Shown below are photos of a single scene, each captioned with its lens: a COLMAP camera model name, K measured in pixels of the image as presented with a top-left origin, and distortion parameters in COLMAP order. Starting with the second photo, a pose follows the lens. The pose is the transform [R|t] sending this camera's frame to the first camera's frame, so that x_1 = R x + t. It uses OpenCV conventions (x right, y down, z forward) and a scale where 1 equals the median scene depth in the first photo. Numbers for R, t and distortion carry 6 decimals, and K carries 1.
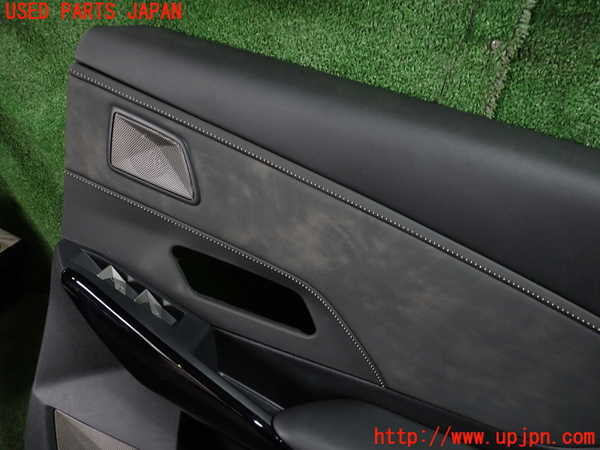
lens RADIAL K [[455.8, 0, 301.1], [0, 455.8, 226.2], [0, 0, 1]] dist [0.012585, 0.000801]
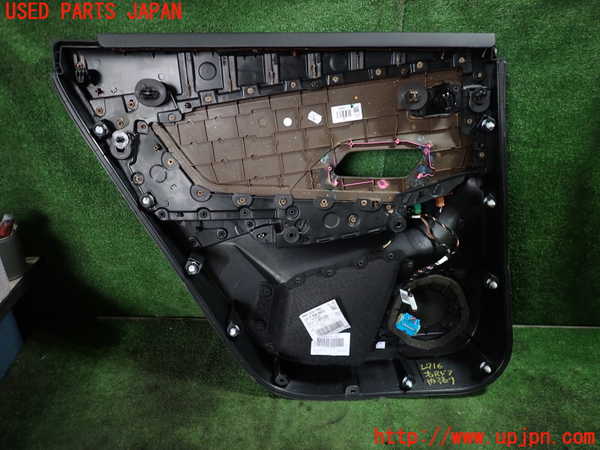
lens RADIAL K [[455.8, 0, 299.0], [0, 455.8, 223.7], [0, 0, 1]] dist [0.012585, 0.000801]
pose [[0.884424, -0.269521, 0.380990, -1.008062], [0.331864, 0.937195, -0.107389, 0.639520], [-0.328118, 0.221414, 0.918322, -0.599805]]
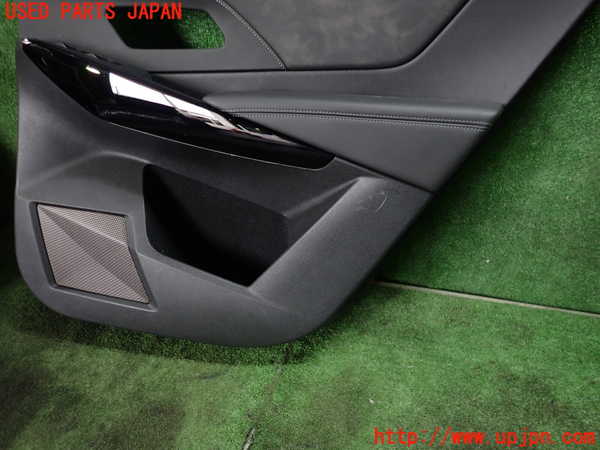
lens RADIAL K [[455.8, 0, 296.8], [0, 455.8, 226.9], [0, 0, 1]] dist [0.012585, 0.000801]
pose [[0.976626, -0.207369, 0.056569, 0.055733], [0.212900, 0.969455, -0.121778, 1.069197], [-0.029588, 0.130975, 0.990944, -0.260840]]
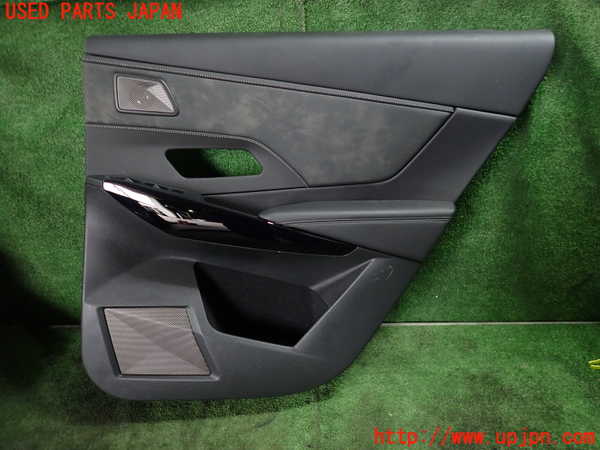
lens RADIAL K [[455.8, 0, 298.7], [0, 455.8, 223.9], [0, 0, 1]] dist [0.012585, 0.000801]
pose [[0.893419, -0.305036, 0.329782, -0.558151], [0.361537, 0.923966, -0.124814, 0.791983], [-0.266634, 0.230740, 0.935770, -0.752171]]
